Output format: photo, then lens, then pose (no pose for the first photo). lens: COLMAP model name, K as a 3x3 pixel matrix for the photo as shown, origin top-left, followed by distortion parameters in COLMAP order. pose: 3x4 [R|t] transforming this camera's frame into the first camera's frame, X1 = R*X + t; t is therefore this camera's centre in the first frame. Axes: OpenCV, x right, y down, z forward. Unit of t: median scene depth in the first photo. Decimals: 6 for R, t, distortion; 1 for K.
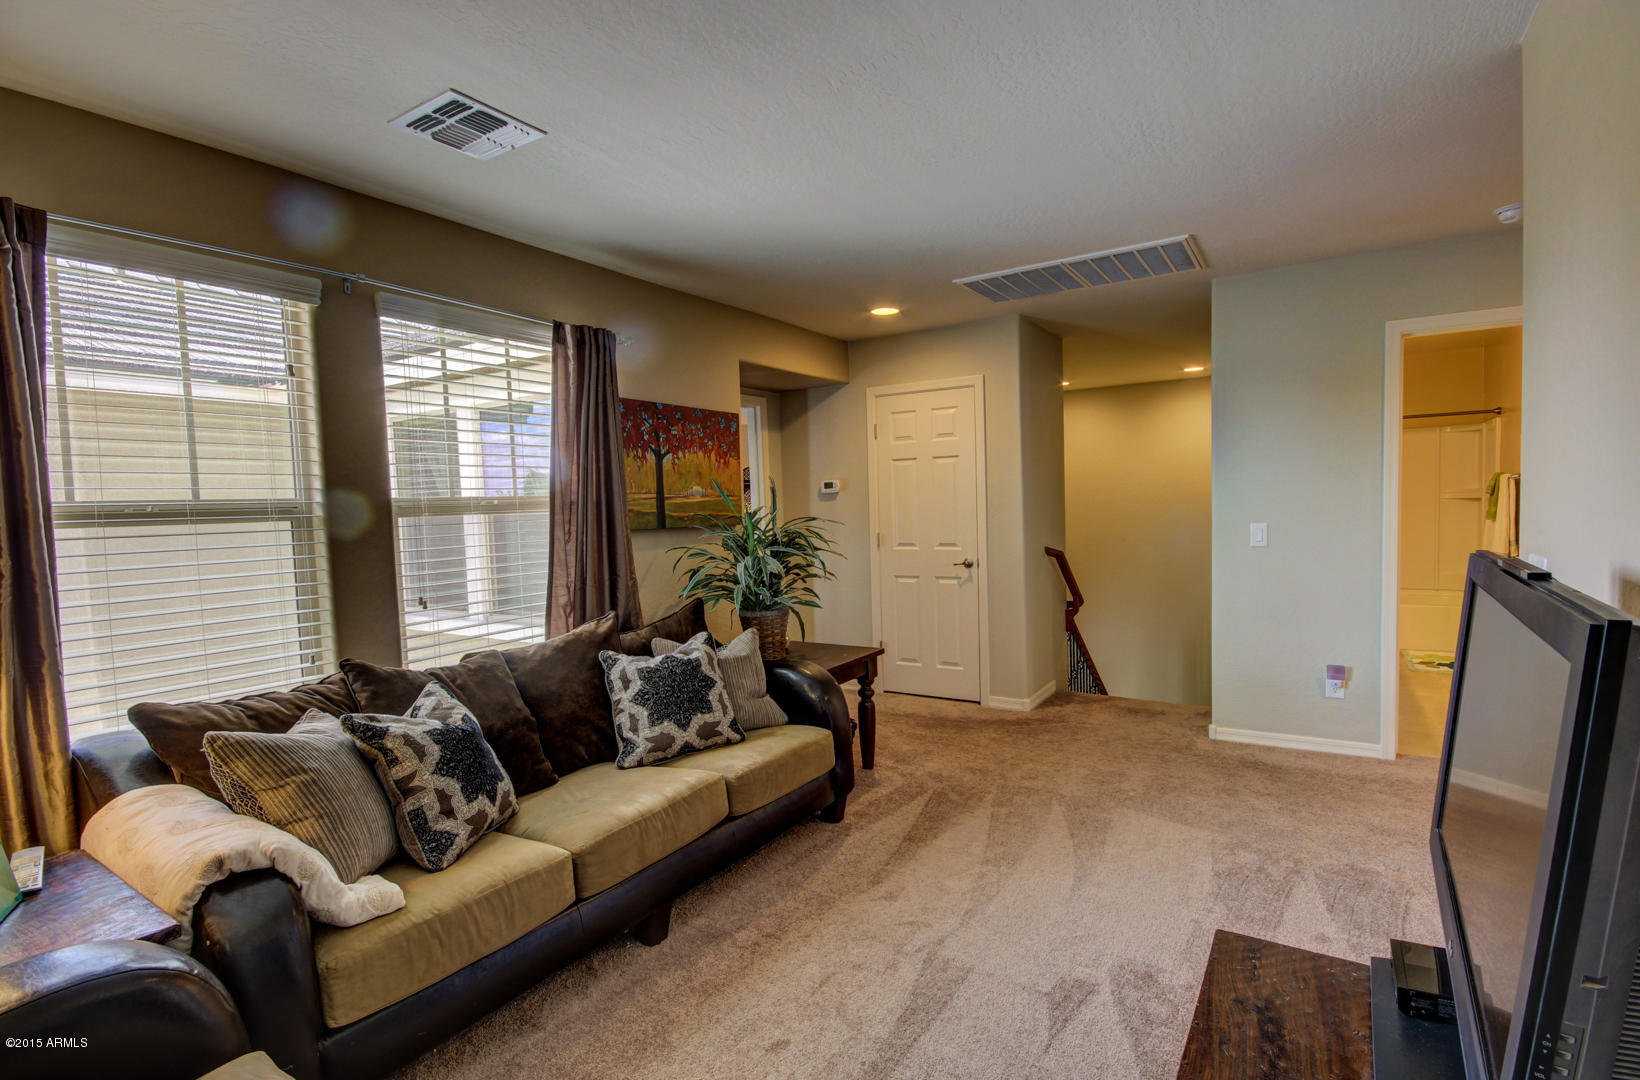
lens RADIAL K [[771.3, 0, 830.5], [0, 771.3, 545.1], [0, 0, 1]] dist [-0.002544, -0.001527]
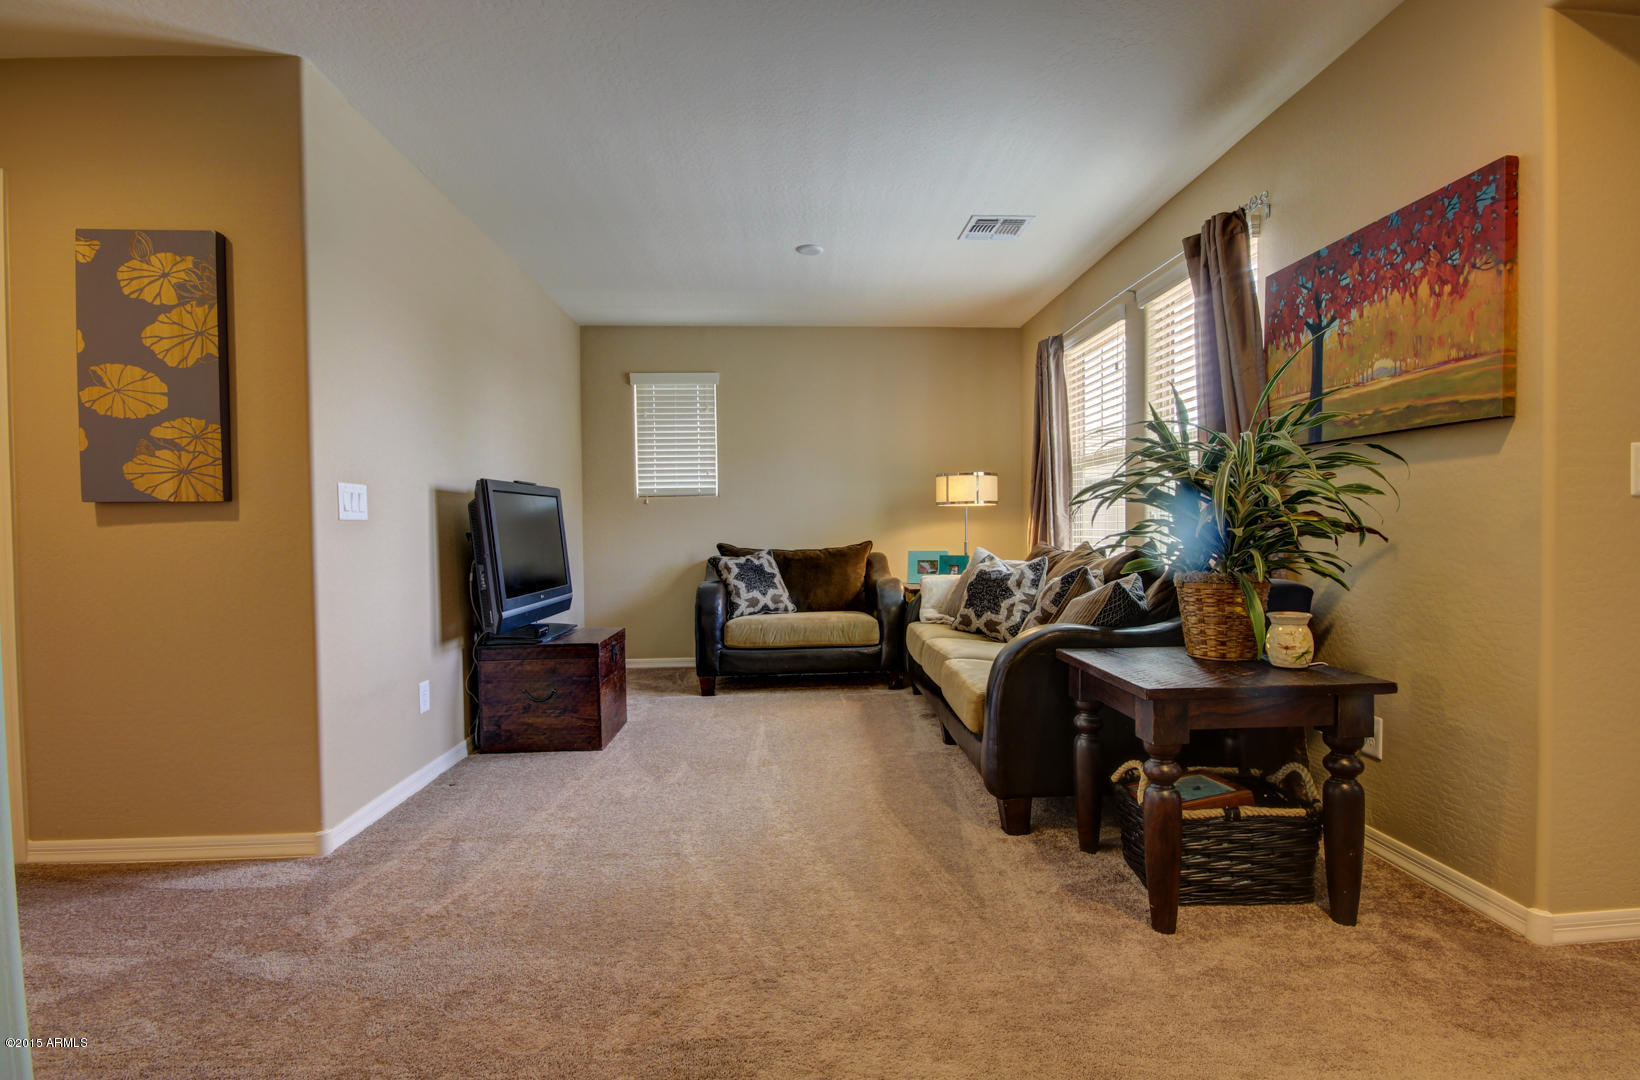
lens RADIAL K [[771.3, 0, 830.5], [0, 771.3, 545.1], [0, 0, 1]] dist [-0.002544, -0.001527]
pose [[-0.816522, 0.062370, -0.573935, 0.494281], [0.013303, 0.995916, 0.089303, 0.001552], [0.577160, 0.065283, -0.814017, 1.277029]]
